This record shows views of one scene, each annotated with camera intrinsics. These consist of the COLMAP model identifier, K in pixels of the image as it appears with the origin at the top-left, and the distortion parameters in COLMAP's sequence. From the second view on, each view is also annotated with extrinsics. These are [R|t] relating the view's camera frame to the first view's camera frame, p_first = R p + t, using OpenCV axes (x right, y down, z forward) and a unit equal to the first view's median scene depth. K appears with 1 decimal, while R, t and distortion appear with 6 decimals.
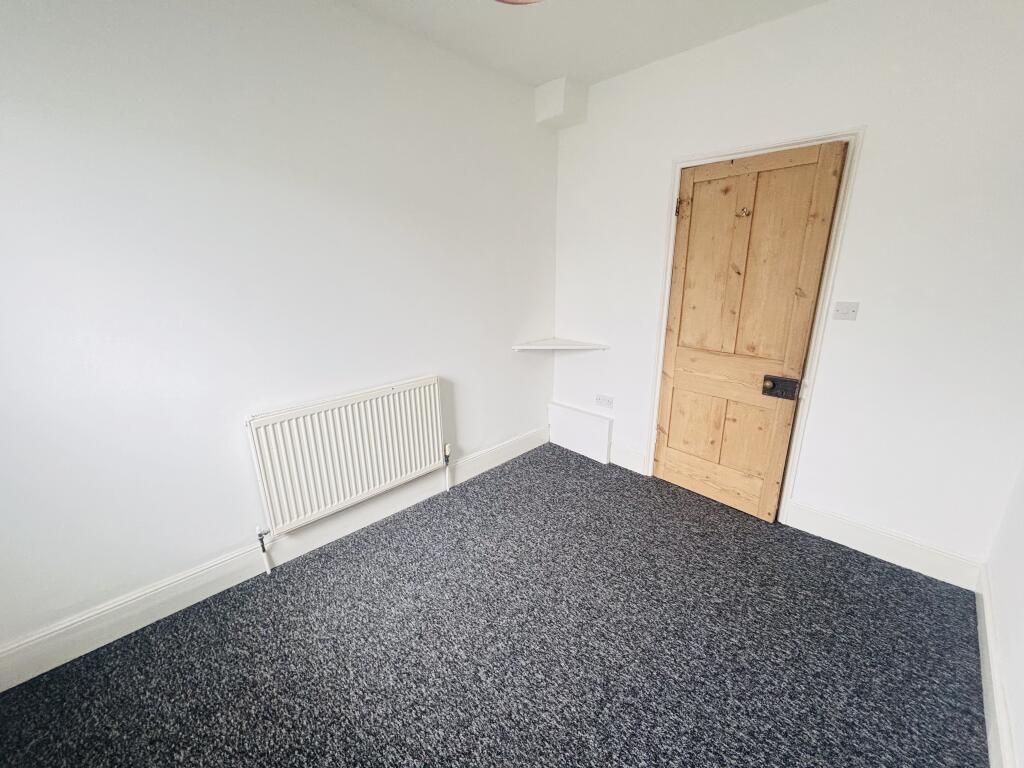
lens RADIAL K [[413.3, 0, 510.5], [0, 413.3, 382.0], [0, 0, 1]] dist [0.000457, 0.000237]
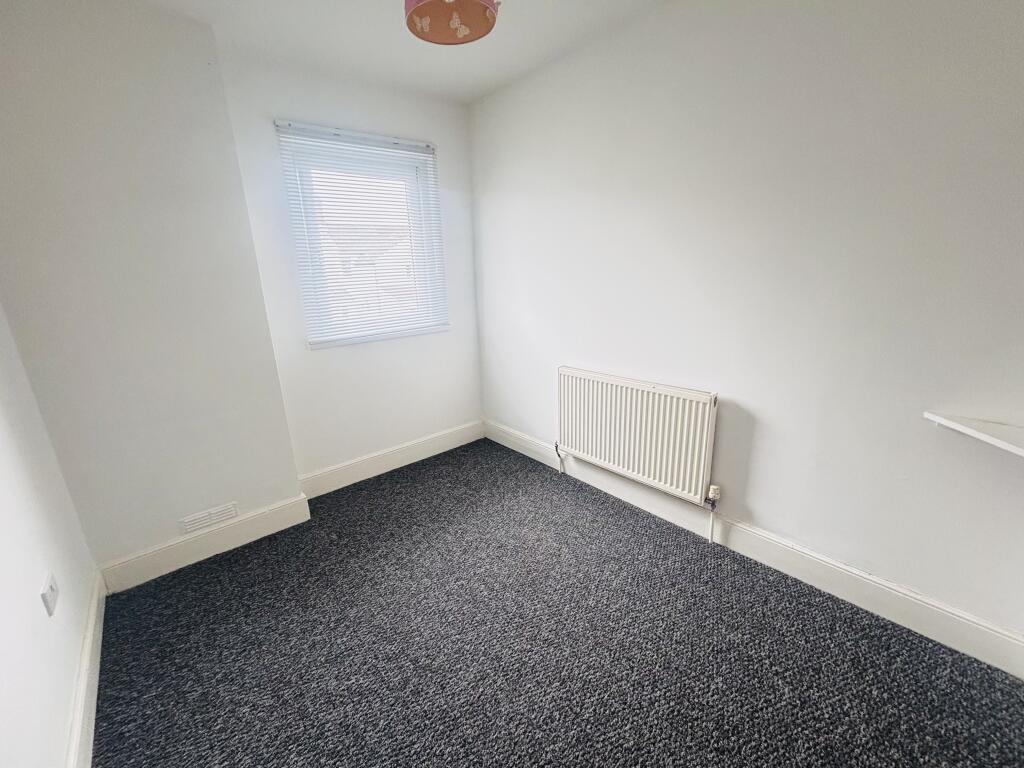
lens RADIAL K [[413.3, 0, 508.0], [0, 413.3, 386.8], [0, 0, 1]] dist [0.000457, 0.000237]
pose [[-0.063366, 0.290644, -0.954731, 0.709060], [-0.238869, 0.924430, 0.297273, -0.202919], [0.968982, 0.246892, 0.010848, 0.703525]]
